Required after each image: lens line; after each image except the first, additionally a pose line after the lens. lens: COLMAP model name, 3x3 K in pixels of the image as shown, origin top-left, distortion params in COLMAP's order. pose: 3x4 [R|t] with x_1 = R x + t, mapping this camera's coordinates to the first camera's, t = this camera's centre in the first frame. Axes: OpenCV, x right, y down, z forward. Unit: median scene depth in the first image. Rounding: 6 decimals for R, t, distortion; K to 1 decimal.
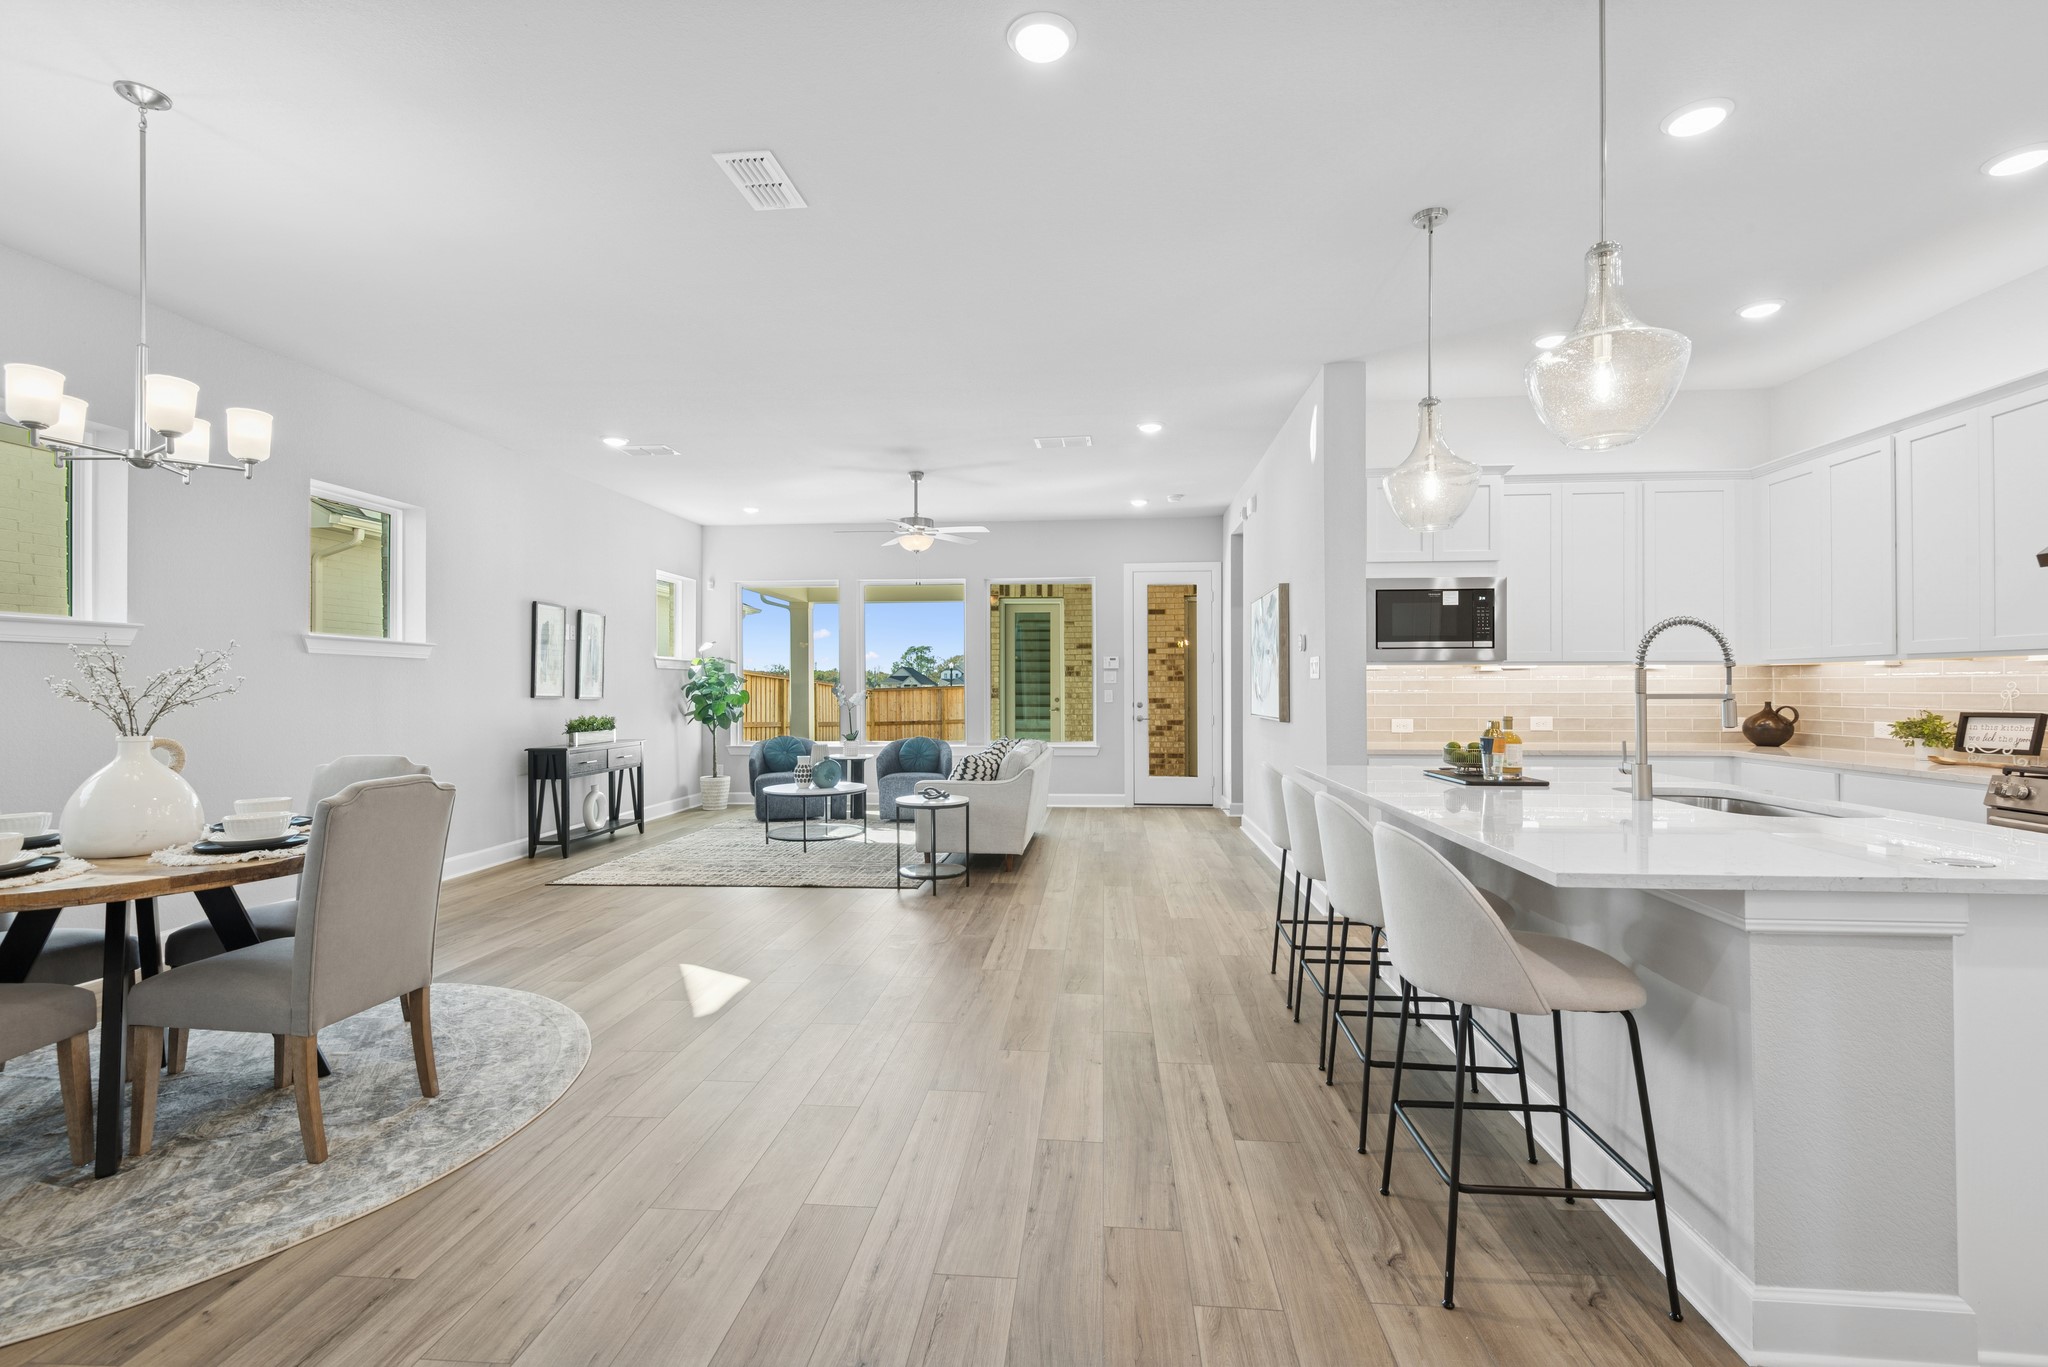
lens RADIAL K [[937.1, 0, 1024.8], [0, 937.1, 690.9], [0, 0, 1]] dist [0.019404, -0.012475]
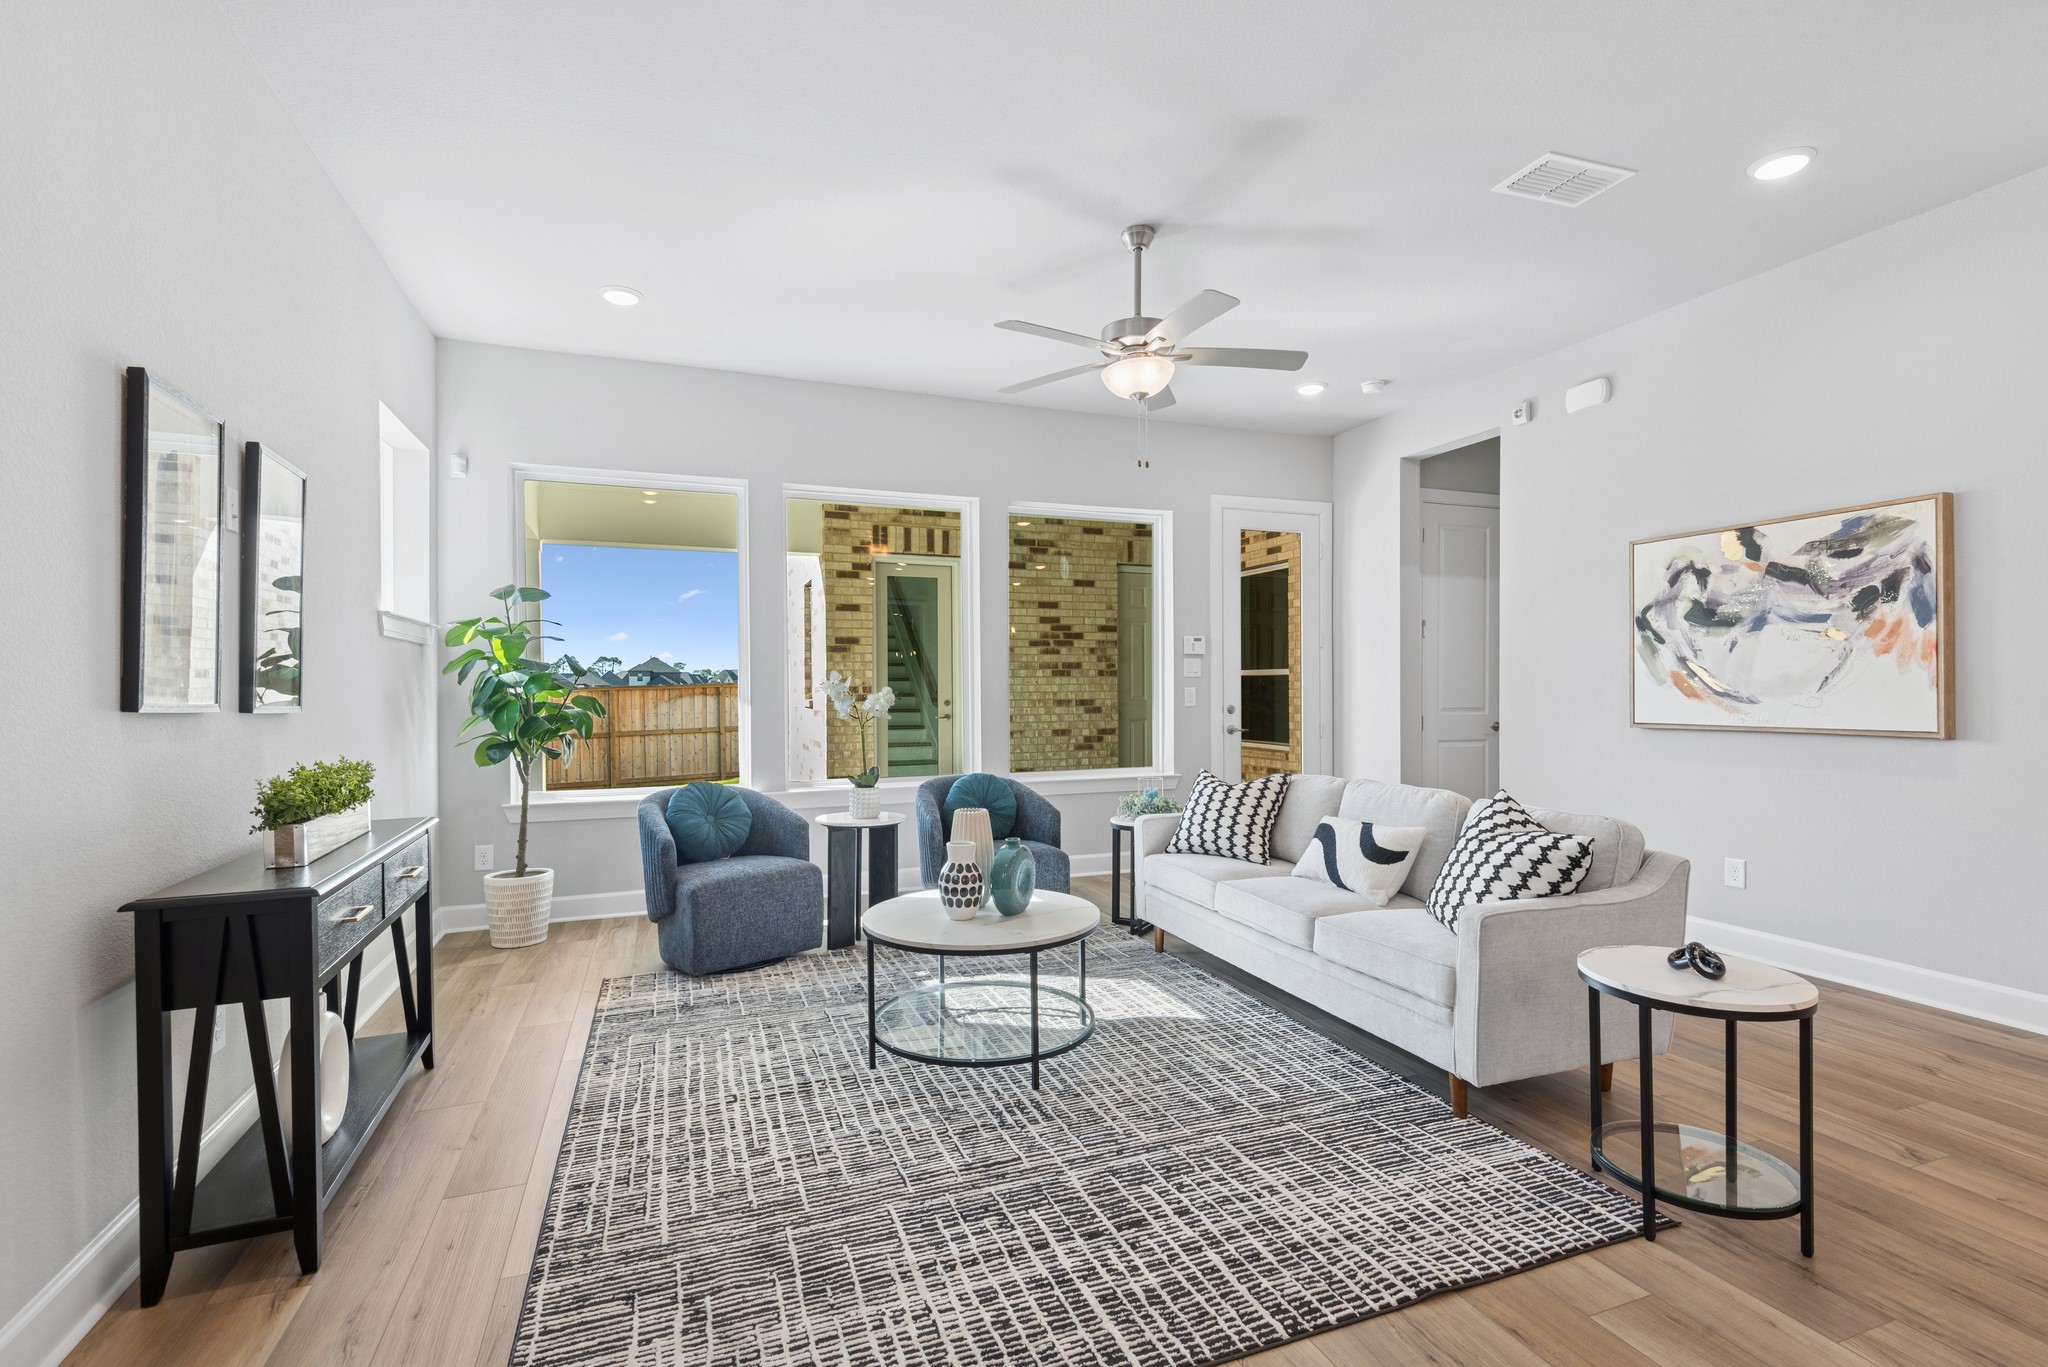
lens RADIAL K [[937.1, 0, 1025.4], [0, 937.1, 701.1], [0, 0, 1]] dist [0.019404, -0.012475]
pose [[0.900770, -0.007655, 0.434229, -0.398696], [0.003419, 0.999939, 0.010534, 0.002106], [-0.434283, -0.008004, 0.900741, 0.621849]]
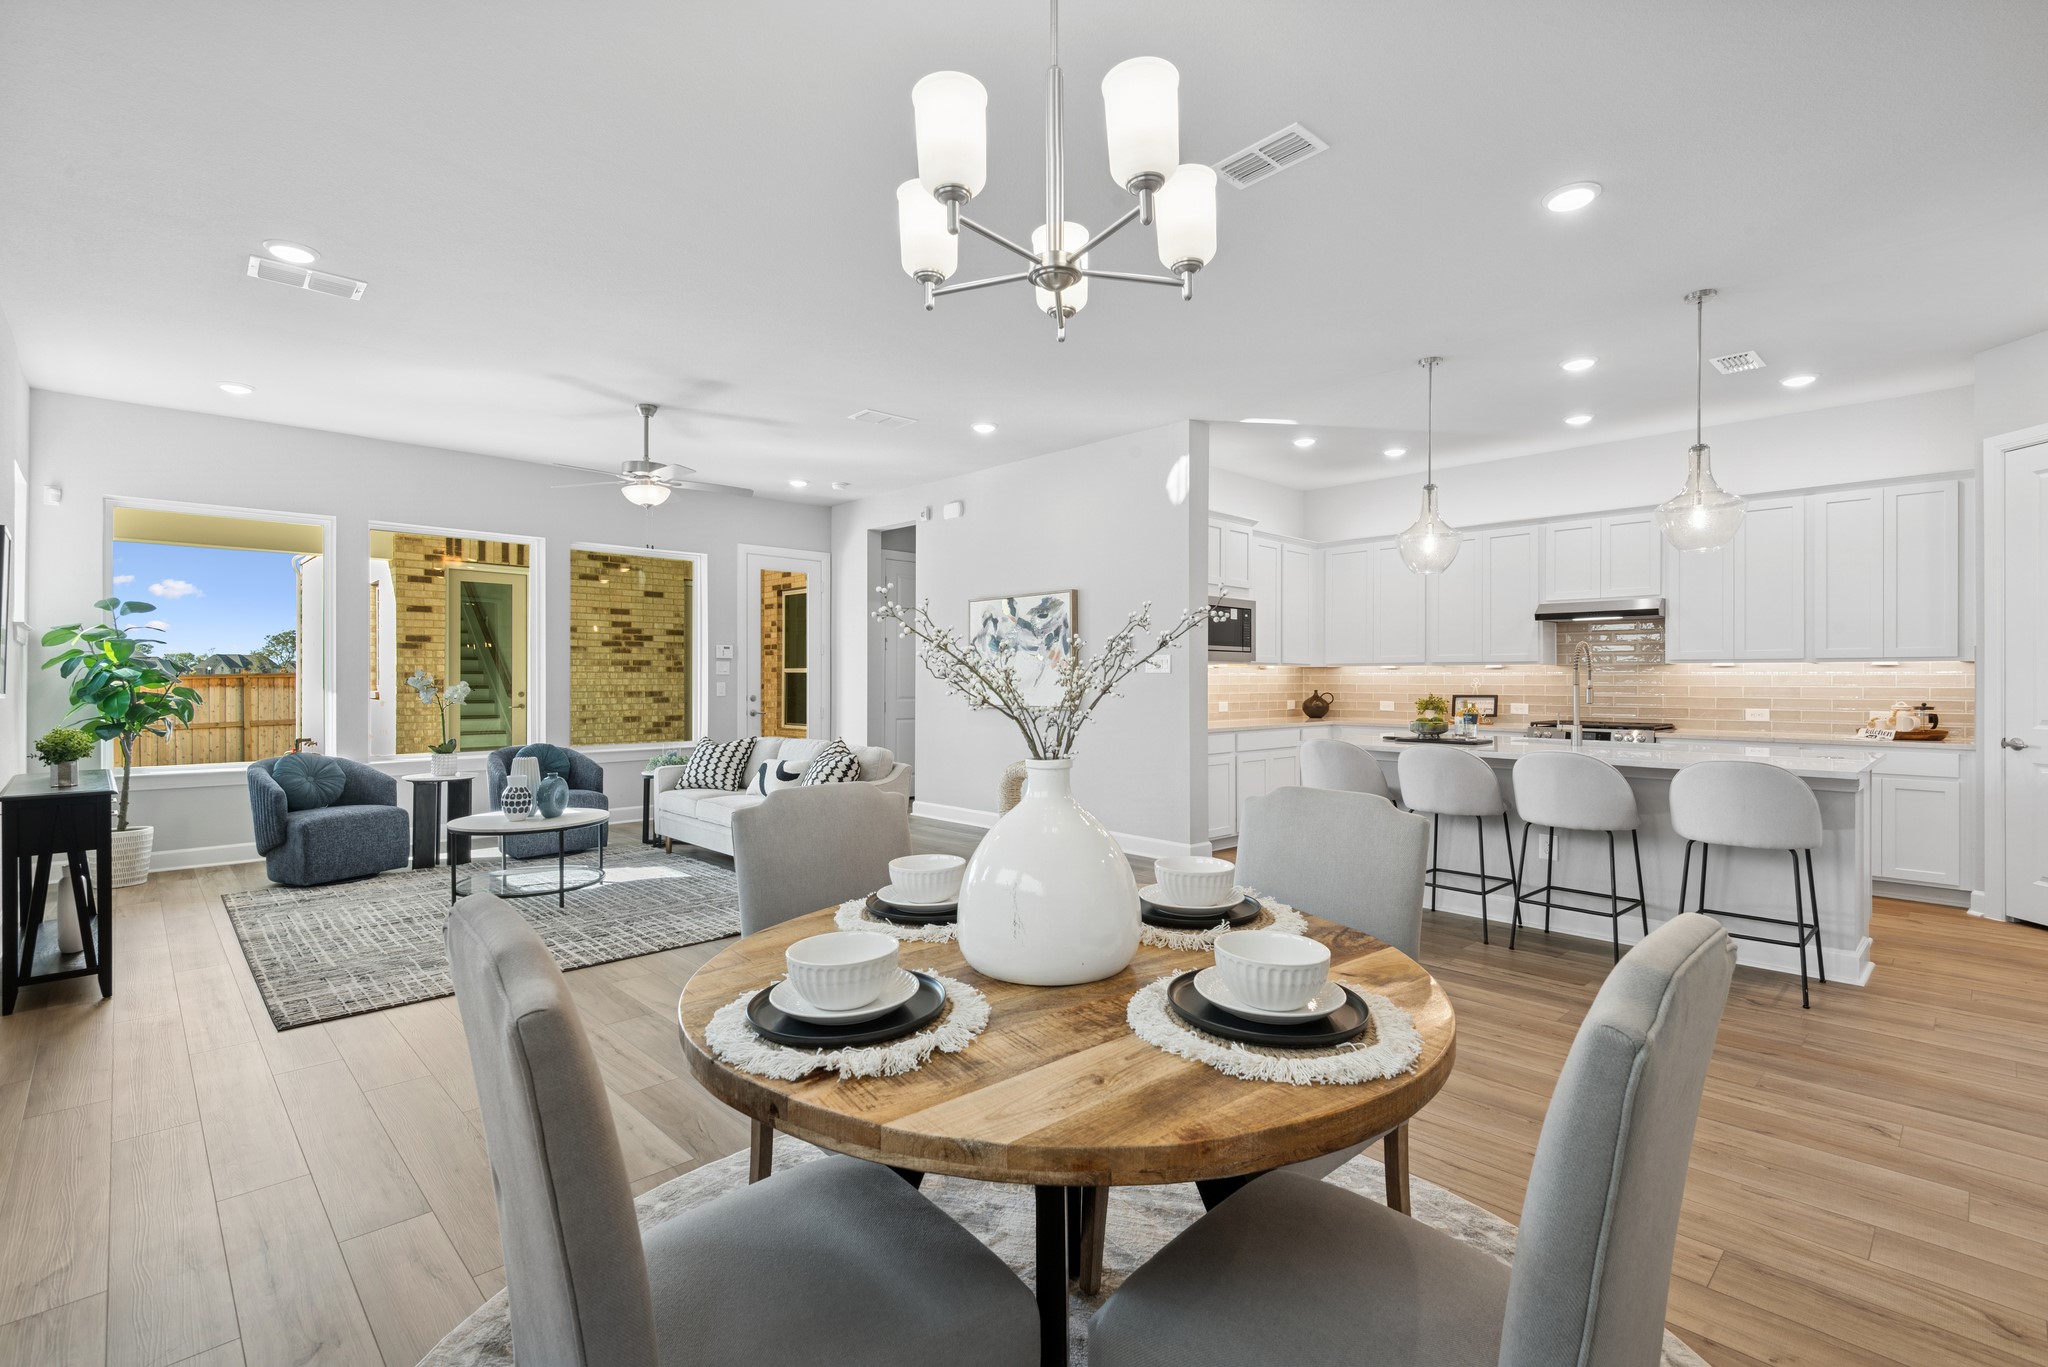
lens RADIAL K [[937.1, 0, 1046.3], [0, 937.1, 678.6], [0, 0, 1]] dist [0.019404, -0.012475]
pose [[0.649117, 0.004316, 0.760676, -0.525326], [-0.000651, 0.999987, -0.005119, 0.000288], [-0.760688, 0.002828, 0.649111, 0.244299]]
